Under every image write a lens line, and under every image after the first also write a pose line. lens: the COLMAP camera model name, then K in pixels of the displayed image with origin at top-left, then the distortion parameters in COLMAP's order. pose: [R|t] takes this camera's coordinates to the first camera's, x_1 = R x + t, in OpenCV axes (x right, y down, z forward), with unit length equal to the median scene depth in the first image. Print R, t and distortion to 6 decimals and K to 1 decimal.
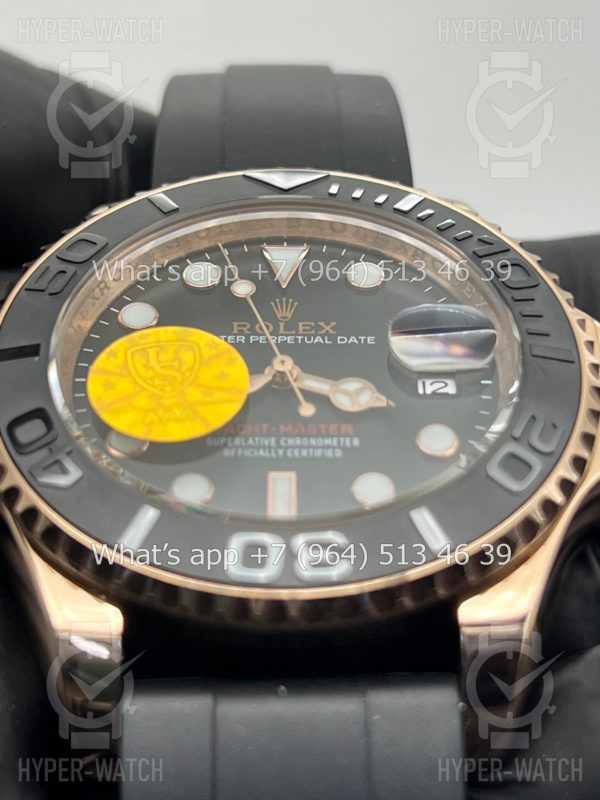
lens RADIAL K [[1948.5, 0, 299.7], [0, 1948.5, 400.6], [0, 0, 1]] dist [0.175041, 0.000000]
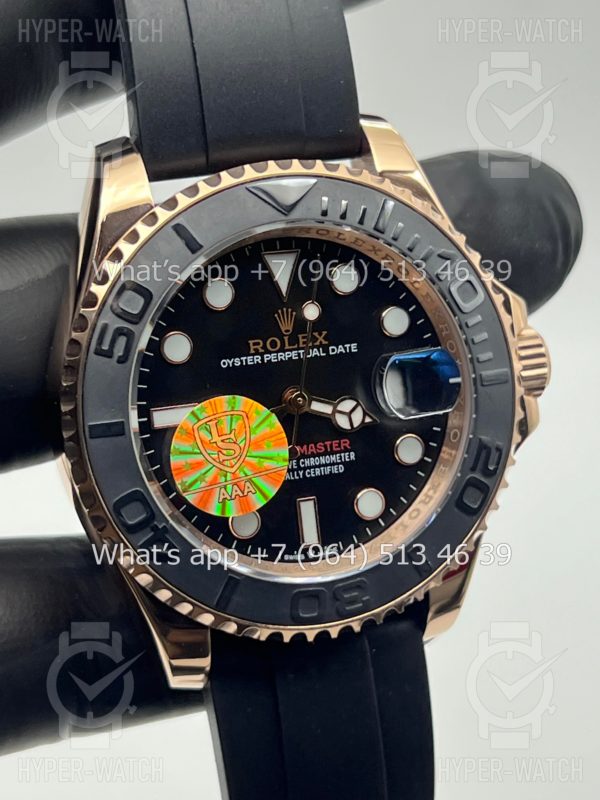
lens RADIAL K [[1948.5, 0, 302.9], [0, 1948.5, 394.1], [0, 0, 1]] dist [0.175041, 0.000000]
pose [[0.947093, -0.124350, 0.295890, -0.389296], [-0.129542, 0.695374, 0.706876, -0.937690], [-0.293654, -0.707808, 0.642475, 0.167606]]
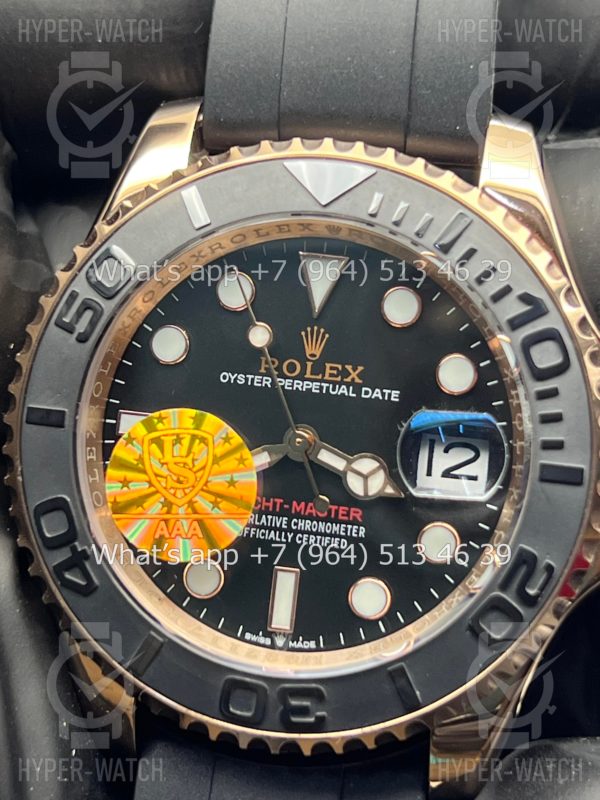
lens RADIAL K [[1948.5, 0, 299.2], [0, 1948.5, 402.3], [0, 0, 1]] dist [0.175041, 0.000000]
pose [[0.983012, 0.106267, -0.149650, 0.141490], [0.020445, 0.746871, 0.664655, -0.710446], [0.182400, -0.656423, 0.732010, 0.266577]]
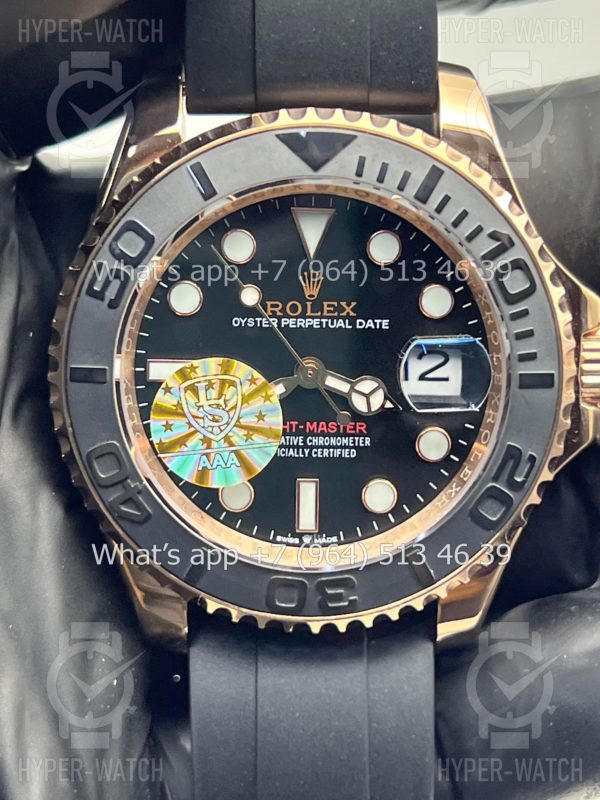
lens RADIAL K [[1948.5, 0, 301.4], [0, 1948.5, 402.5], [0, 0, 1]] dist [0.175041, 0.000000]
pose [[0.999615, 0.012124, 0.024944, -0.043222], [-0.026947, 0.637311, 0.770135, -0.921417], [-0.006560, -0.770511, 0.637393, 0.227570]]
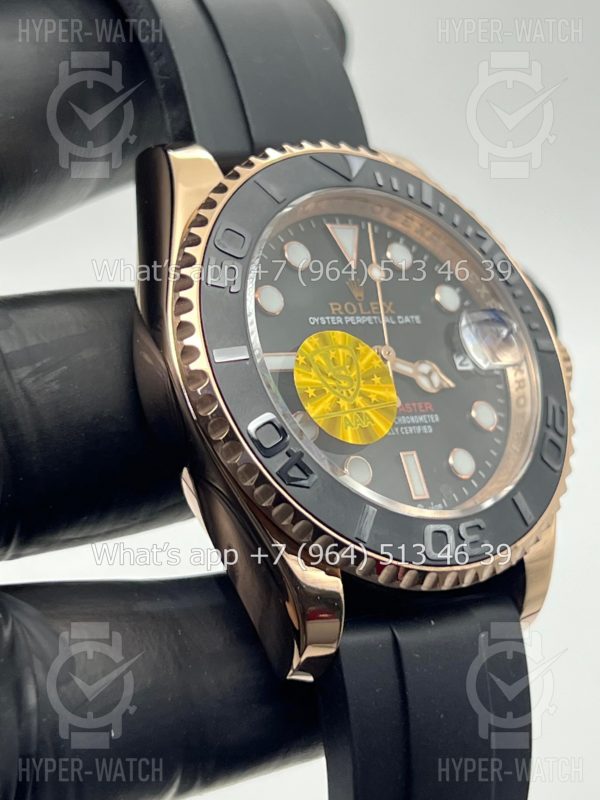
lens RADIAL K [[1948.5, 0, 298.3], [0, 1948.5, 400.0], [0, 0, 1]] dist [0.175041, 0.000000]
pose [[0.800828, -0.038210, 0.597674, -0.829778], [-0.187297, 0.931925, 0.310540, -0.380410], [-0.568853, -0.360632, 0.739155, 0.064964]]
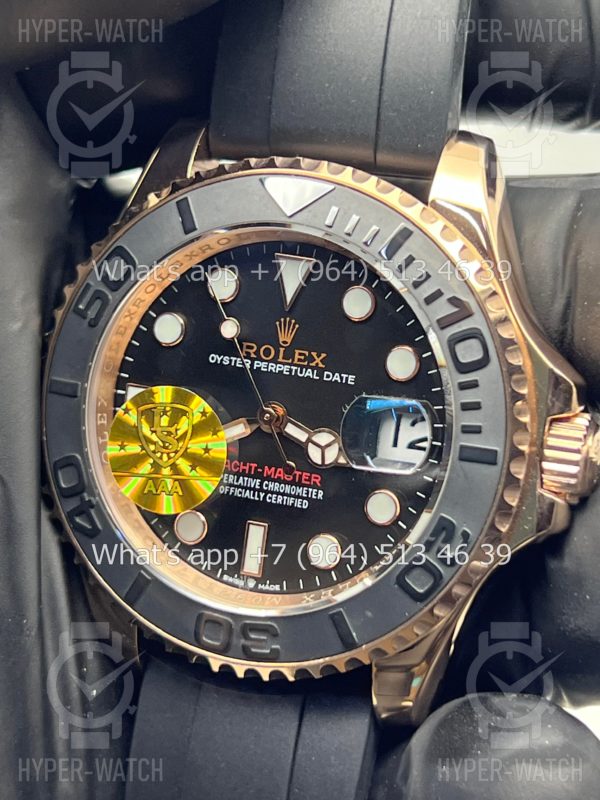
lens RADIAL K [[1948.5, 0, 308.2], [0, 1948.5, 402.6], [0, 0, 1]] dist [0.175041, 0.000000]
pose [[0.937152, 0.147963, -0.315997, 0.391230], [0.123359, 0.706648, 0.696729, -0.854856], [0.326388, -0.691921, 0.643984, 0.241908]]
